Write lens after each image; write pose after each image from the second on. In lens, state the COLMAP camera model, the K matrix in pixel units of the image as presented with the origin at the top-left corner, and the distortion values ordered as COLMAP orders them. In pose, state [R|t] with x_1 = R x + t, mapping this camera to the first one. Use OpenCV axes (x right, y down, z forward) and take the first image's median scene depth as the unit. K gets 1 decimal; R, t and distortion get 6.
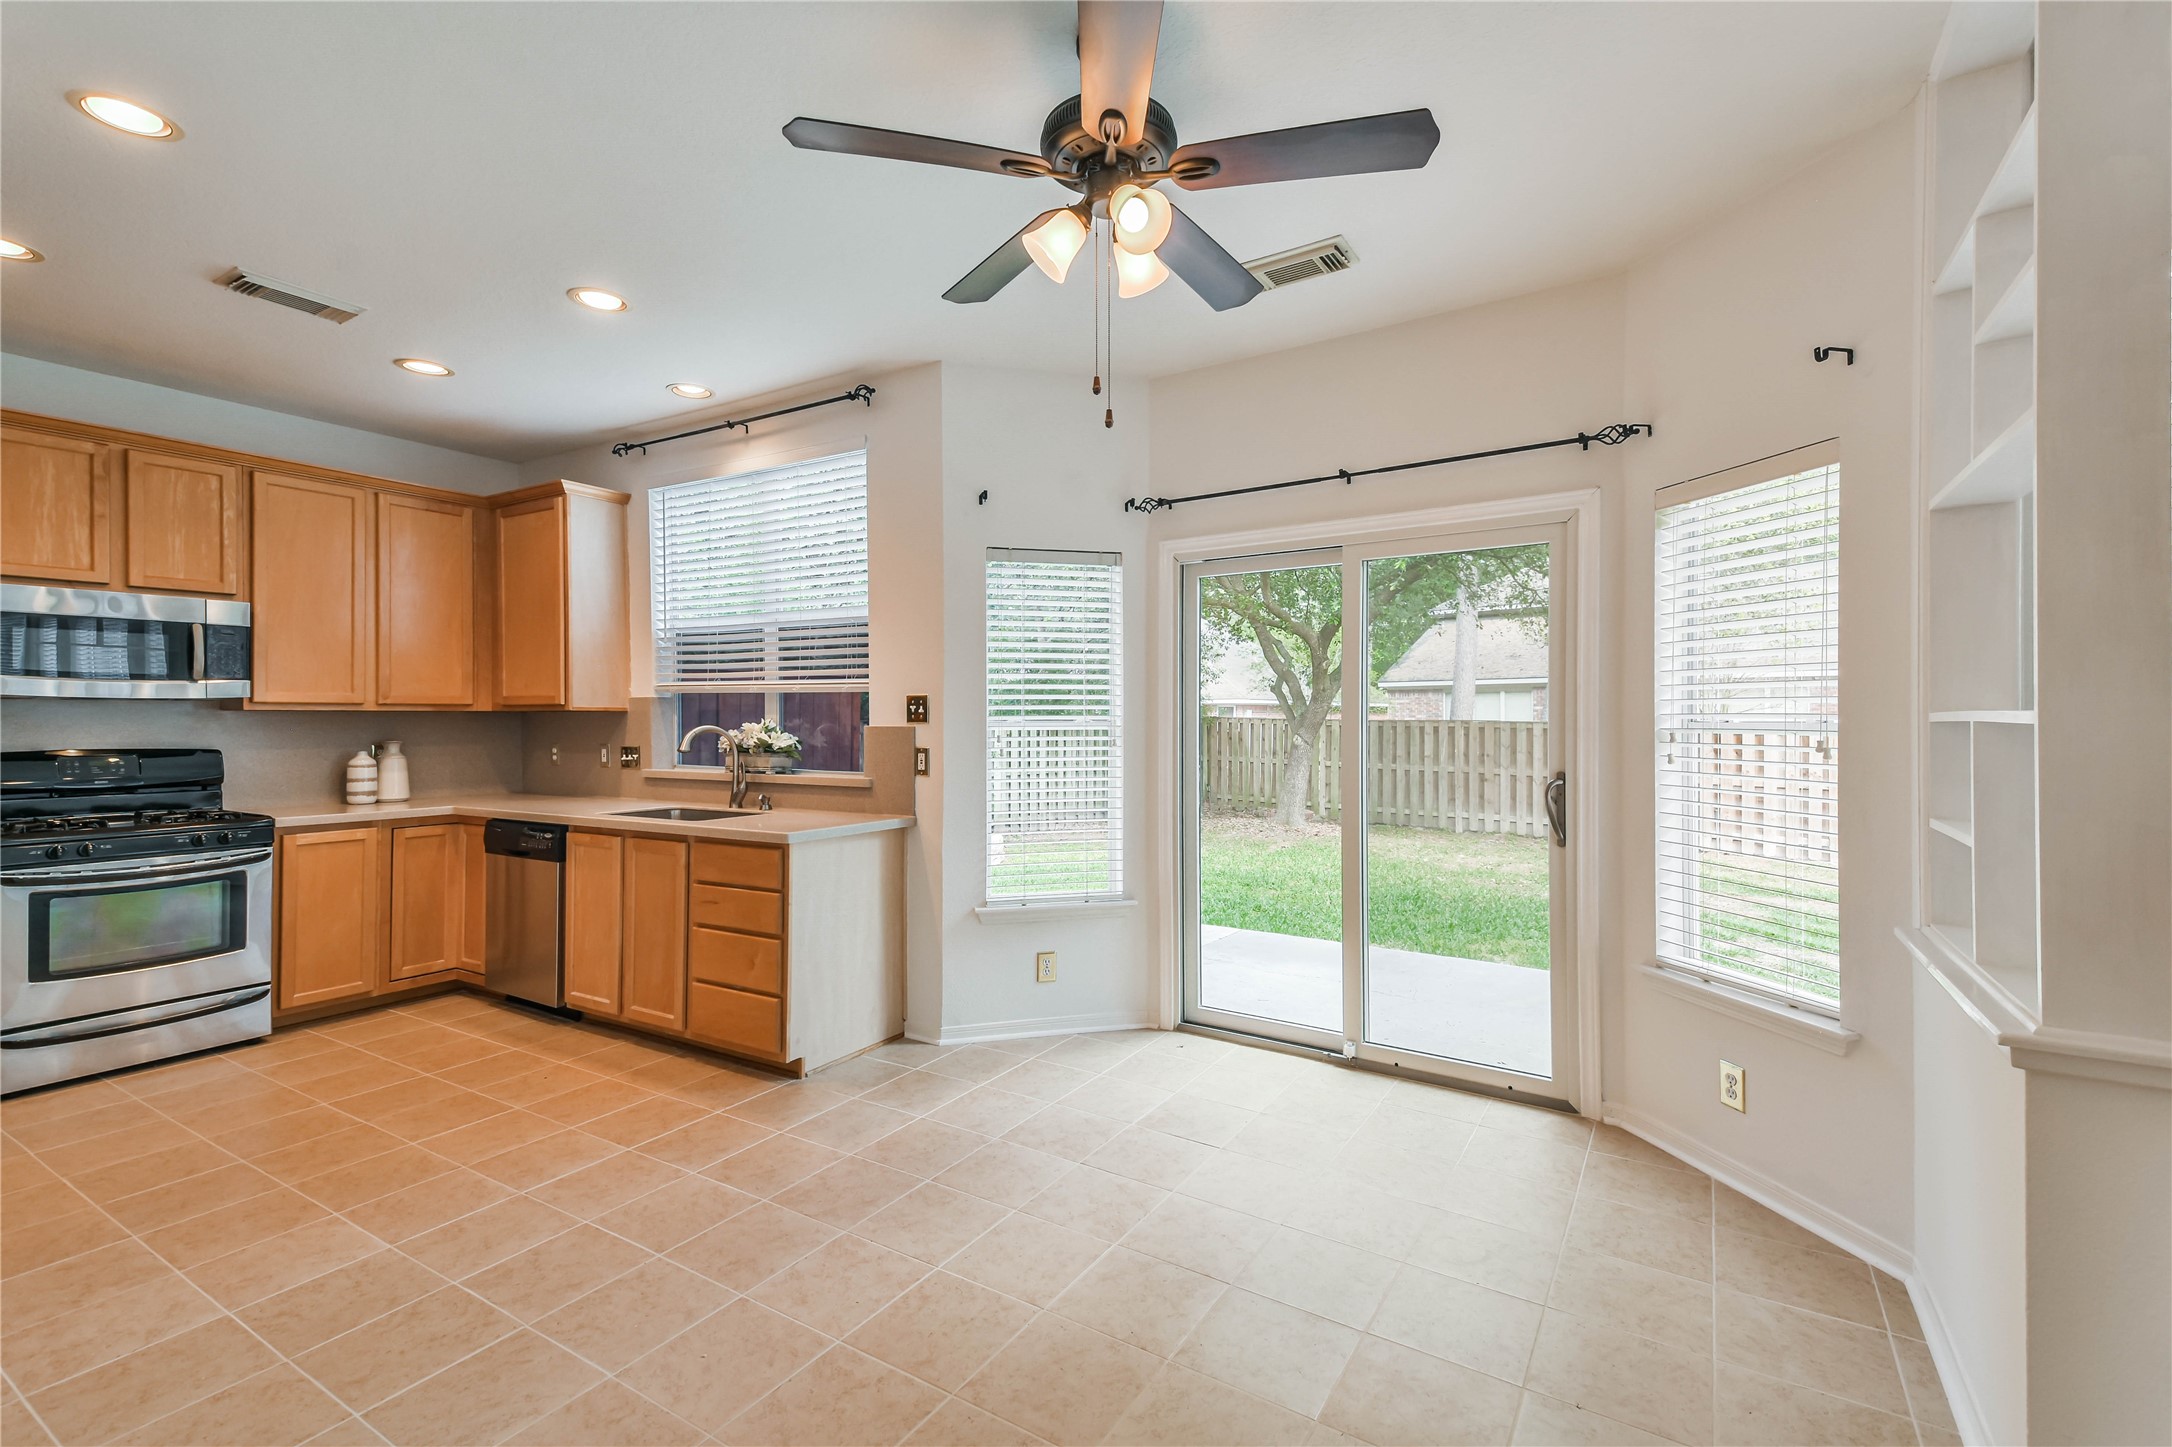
lens RADIAL K [[965.8, 0, 1097.4], [0, 965.8, 721.2], [0, 0, 1]] dist [0.035018, -0.009076]
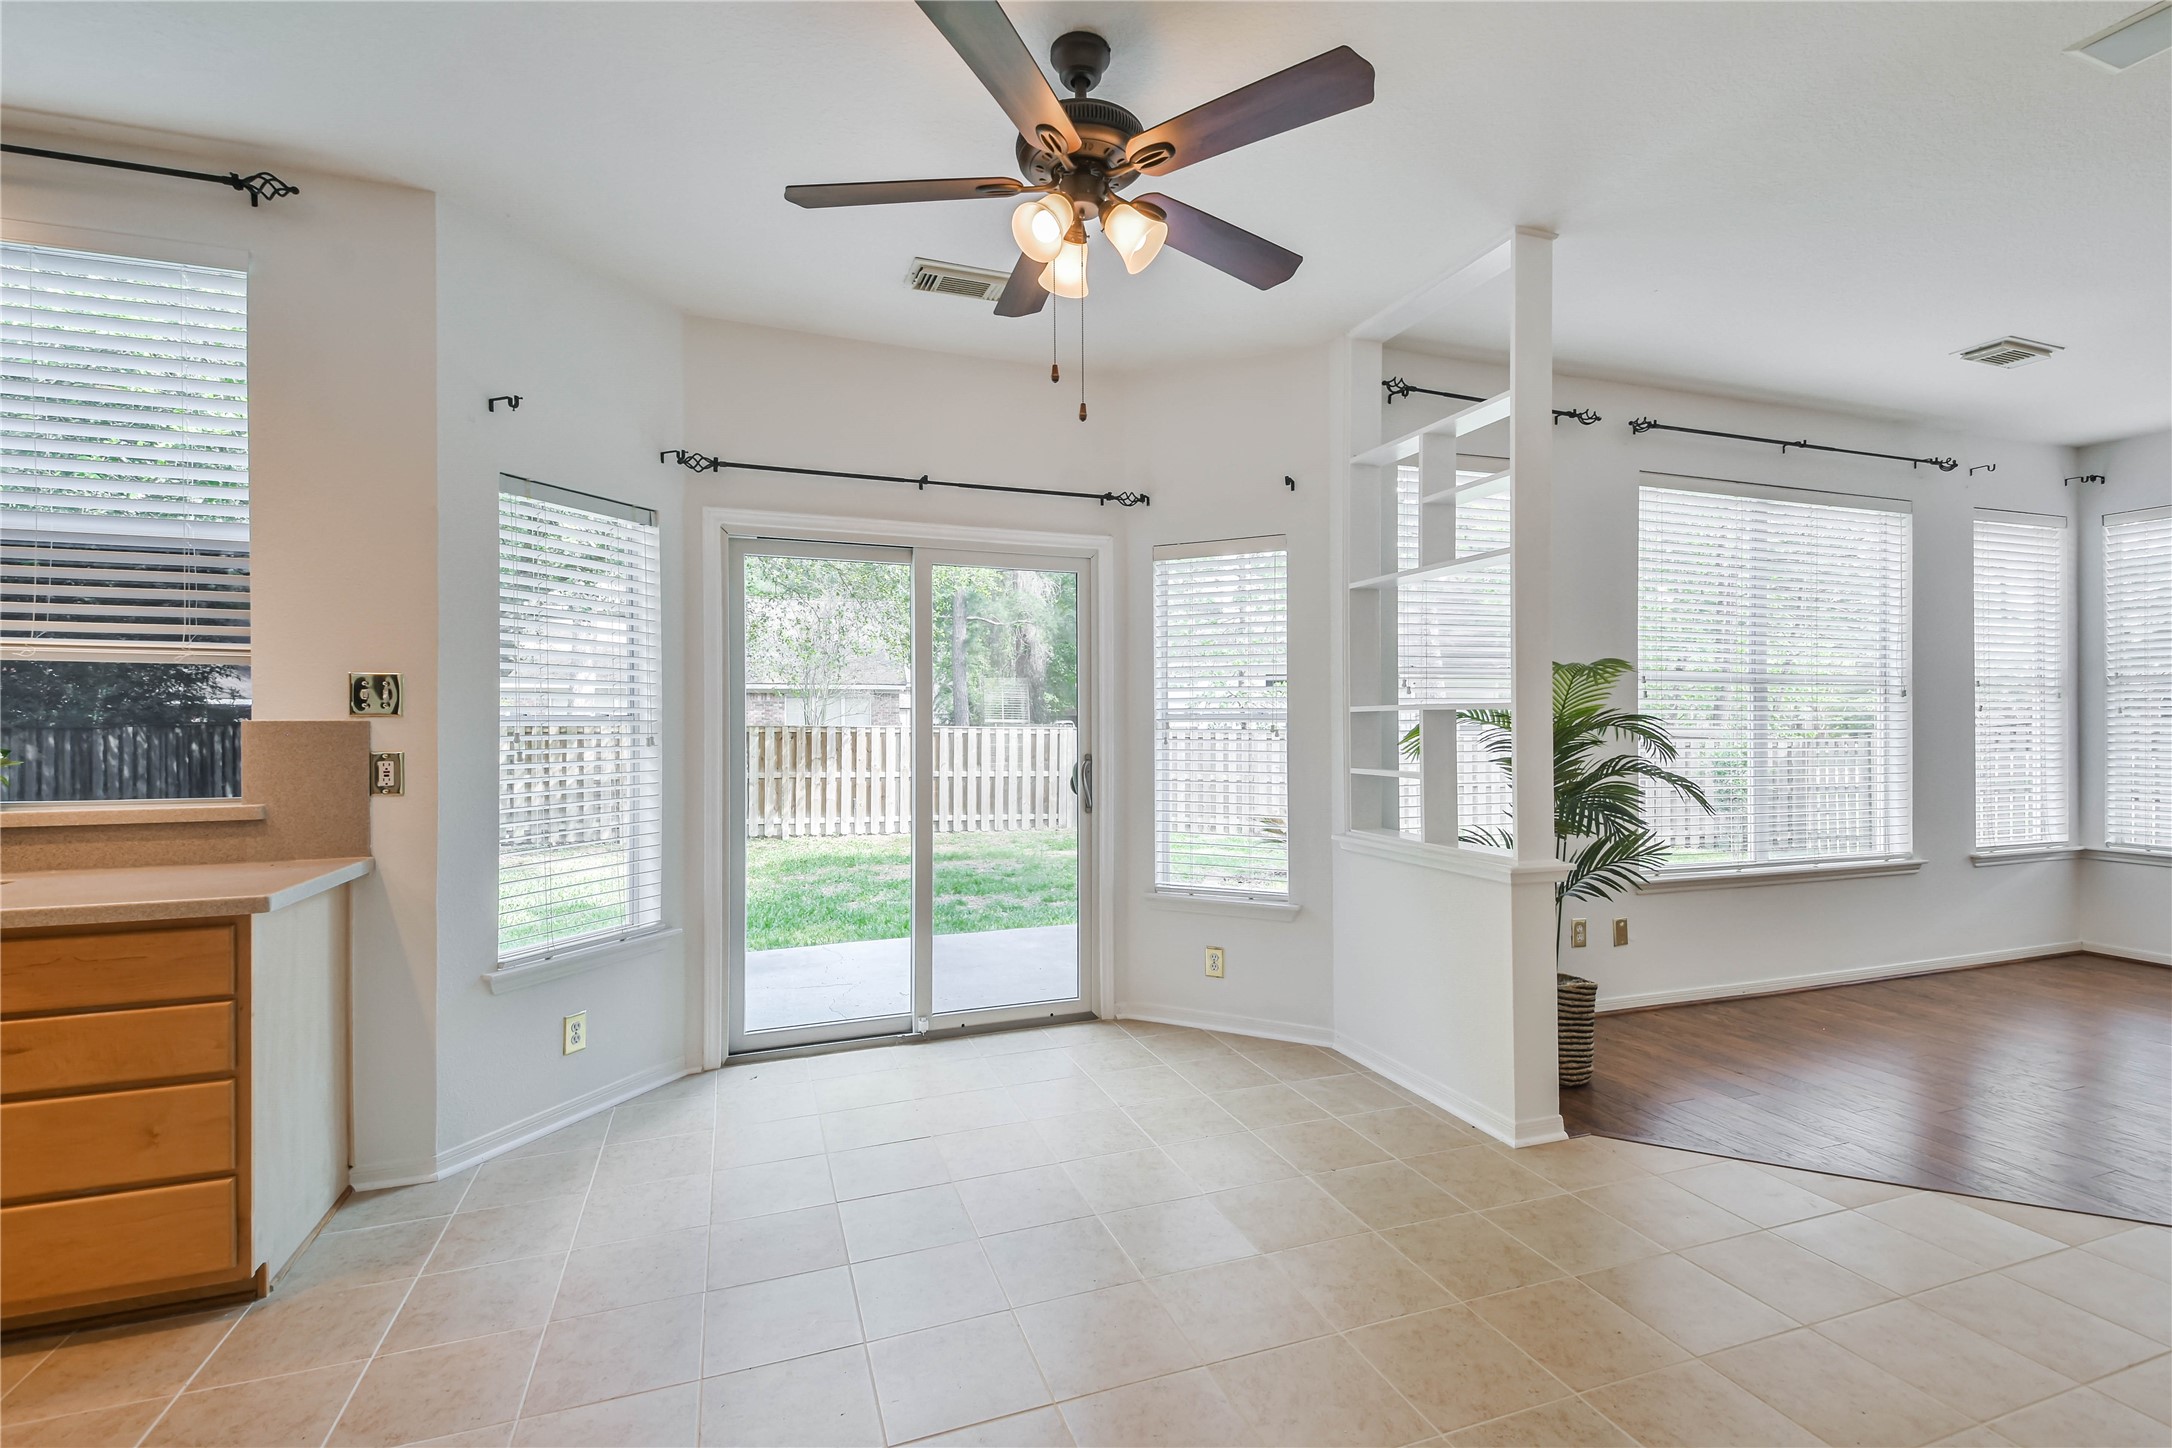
lens RADIAL K [[965.8, 0, 1117.0], [0, 965.8, 739.5], [0, 0, 1]] dist [0.035018, -0.009076]
pose [[0.602827, -0.017905, 0.797671, -0.447116], [0.004170, 0.999805, 0.019291, 0.007613], [-0.797861, -0.008303, 0.602784, 0.191038]]
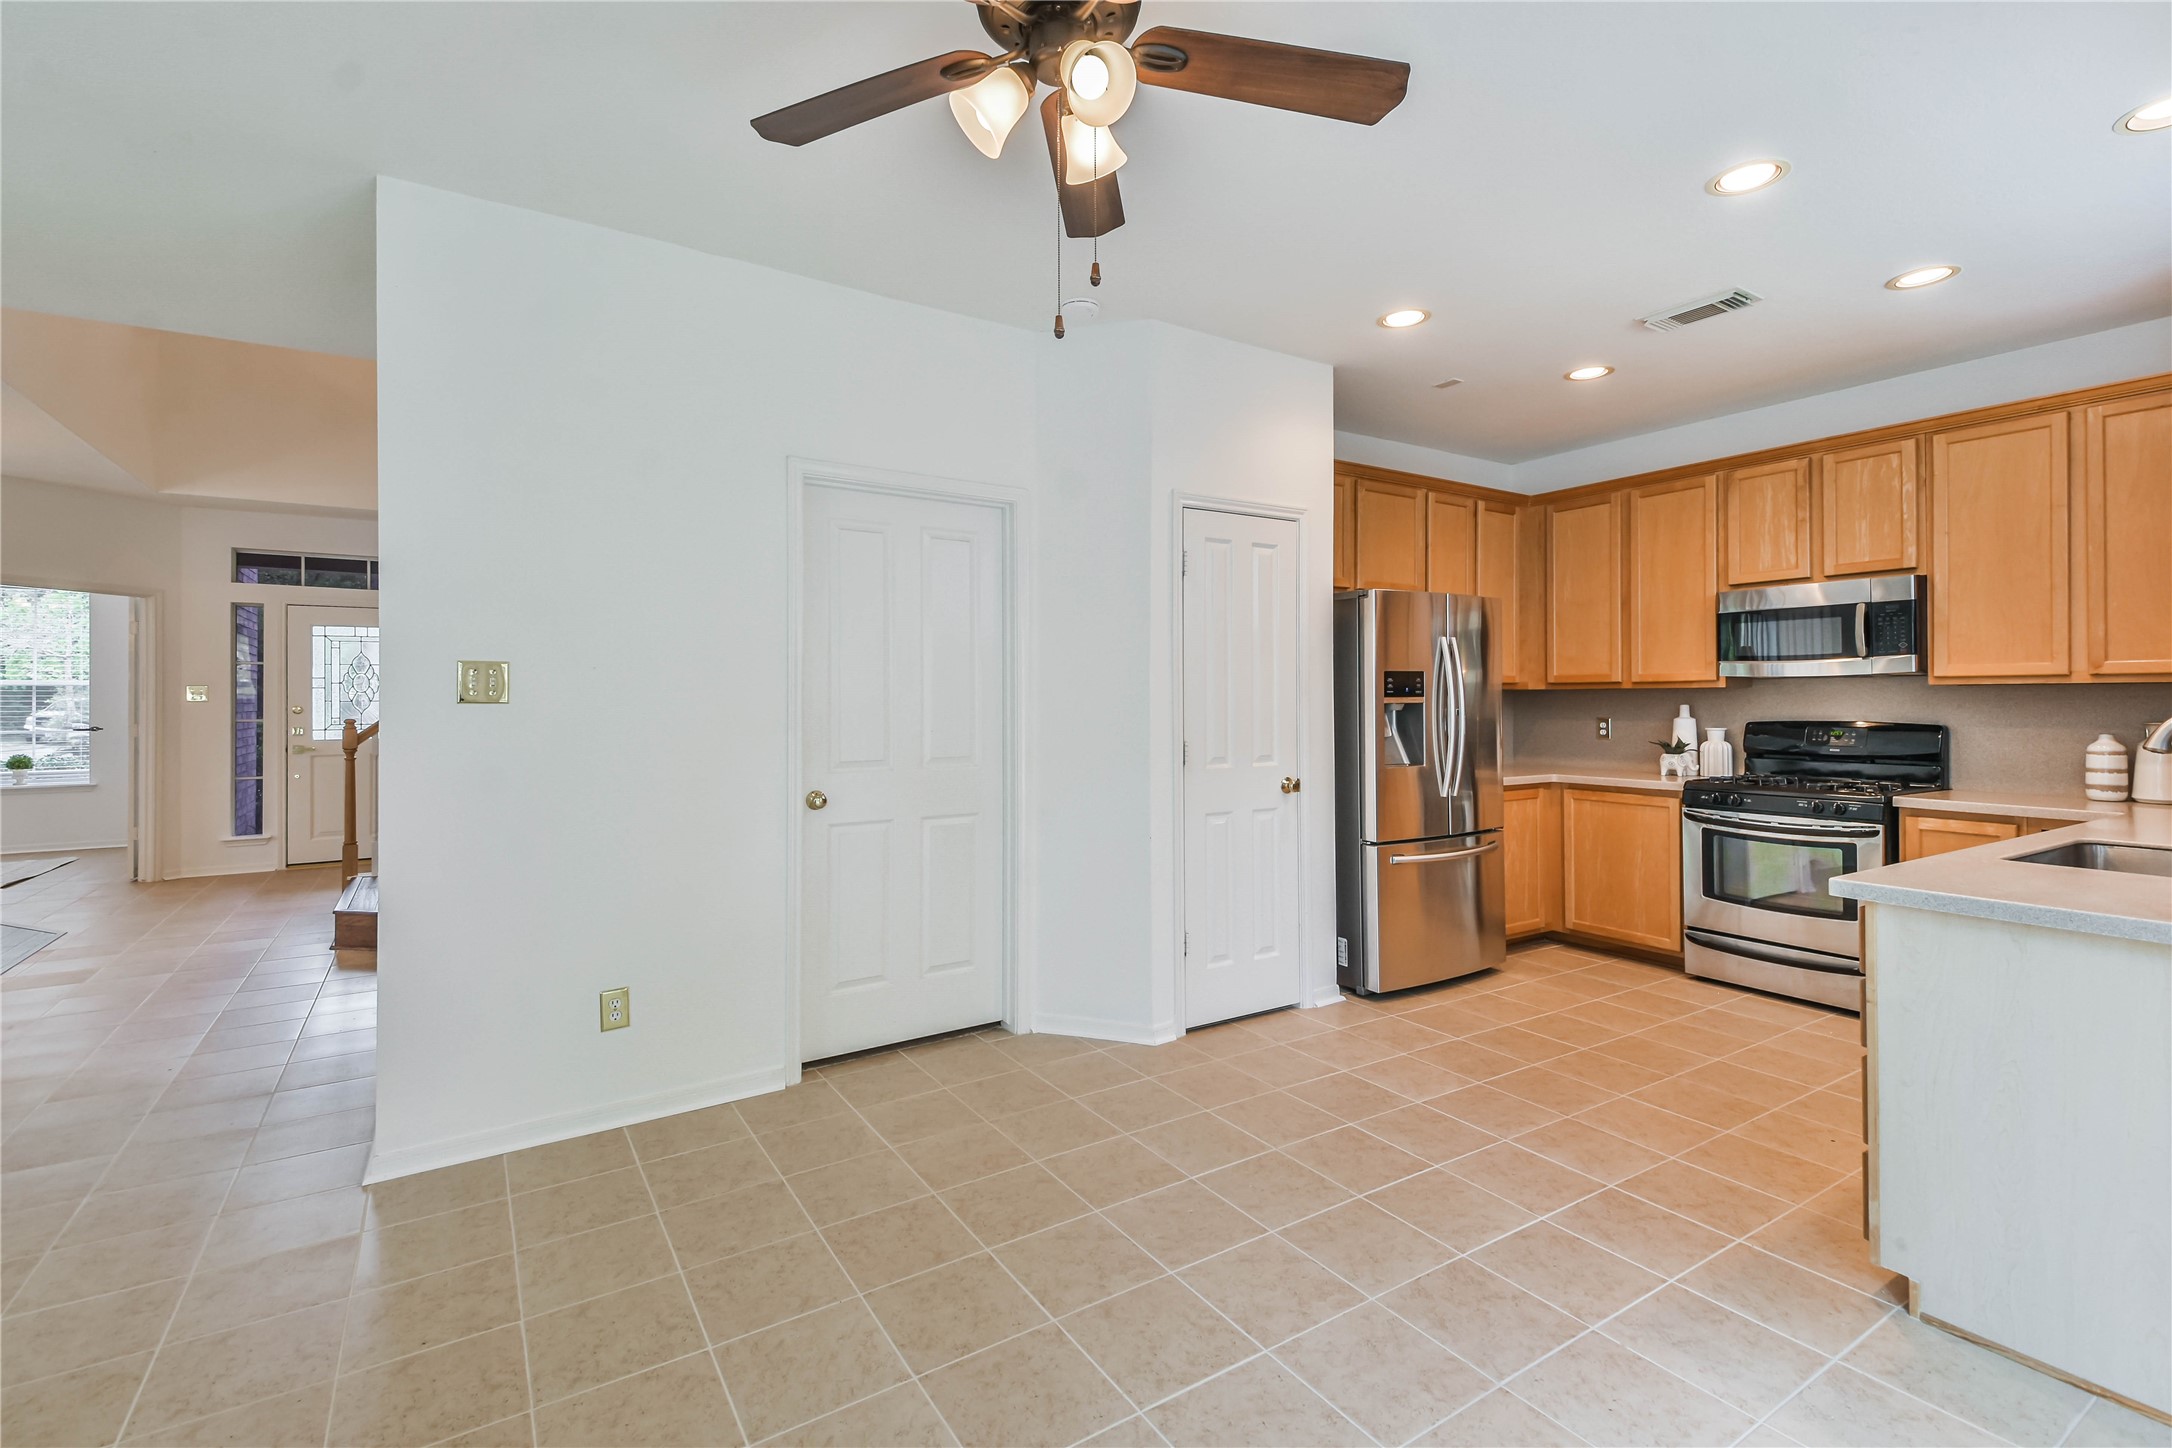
lens RADIAL K [[965.8, 0, 1082.7], [0, 965.8, 695.2], [0, 0, 1]] dist [0.035018, -0.009076]
pose [[-0.435317, 0.000723, -0.900277, 0.416129], [0.002608, 0.999996, -0.000458, -0.003322], [0.900273, -0.002548, -0.435317, 0.765237]]
